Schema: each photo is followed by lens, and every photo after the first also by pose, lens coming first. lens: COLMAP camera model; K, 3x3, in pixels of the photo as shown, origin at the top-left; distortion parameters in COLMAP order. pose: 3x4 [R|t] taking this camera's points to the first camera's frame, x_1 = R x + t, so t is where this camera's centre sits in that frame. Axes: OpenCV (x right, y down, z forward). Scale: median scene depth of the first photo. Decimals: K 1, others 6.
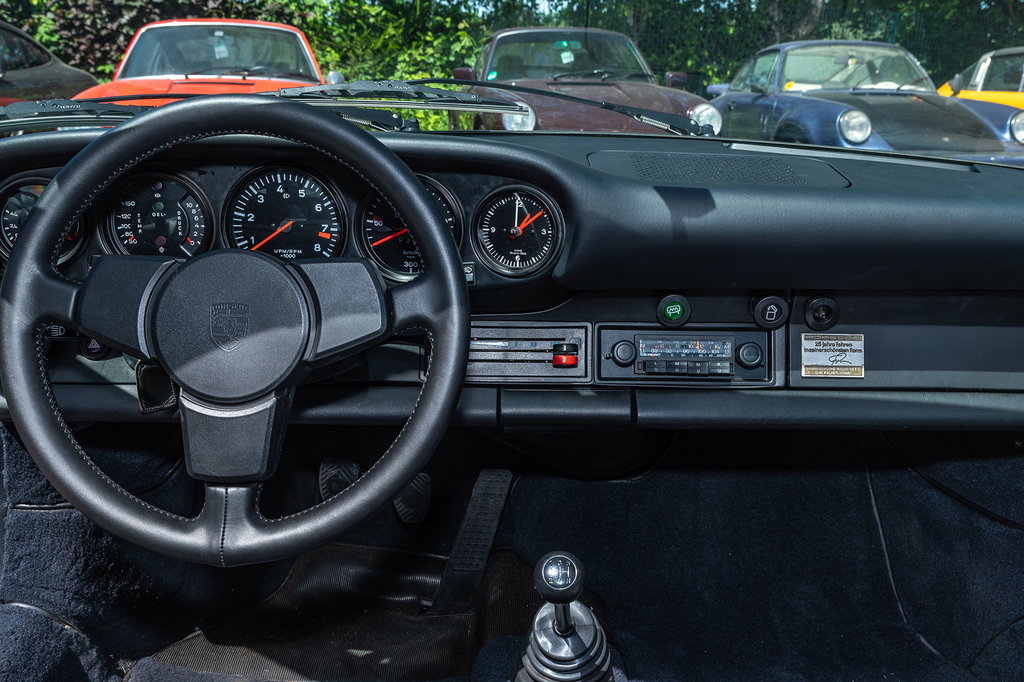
lens RADIAL K [[956.0, 0, 508.6], [0, 956.0, 319.3], [0, 0, 1]] dist [0.014283, 0.000000]
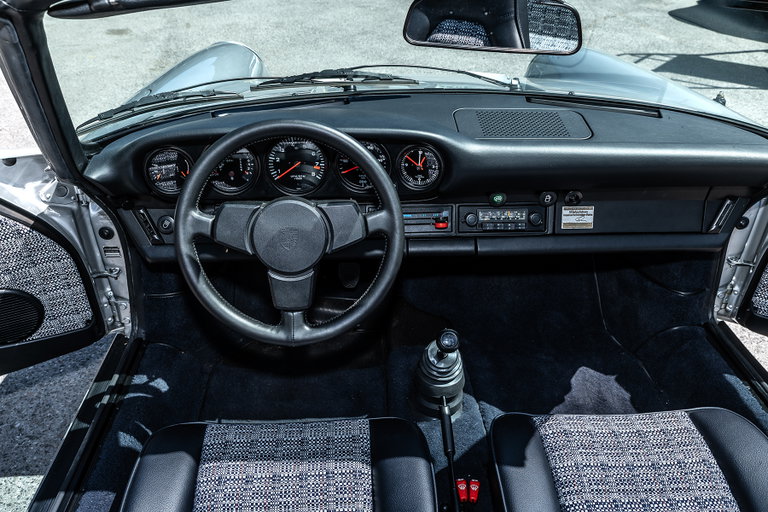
lens RADIAL K [[653.7, 0, 375.3], [0, 653.7, 243.6], [0, 0, 1]] dist [-0.016773, 0.037019]
pose [[0.999105, -0.030532, 0.029262, -0.114426], [0.022121, 0.967029, 0.253705, -0.258301], [-0.036043, -0.252831, 0.966839, -0.286768]]
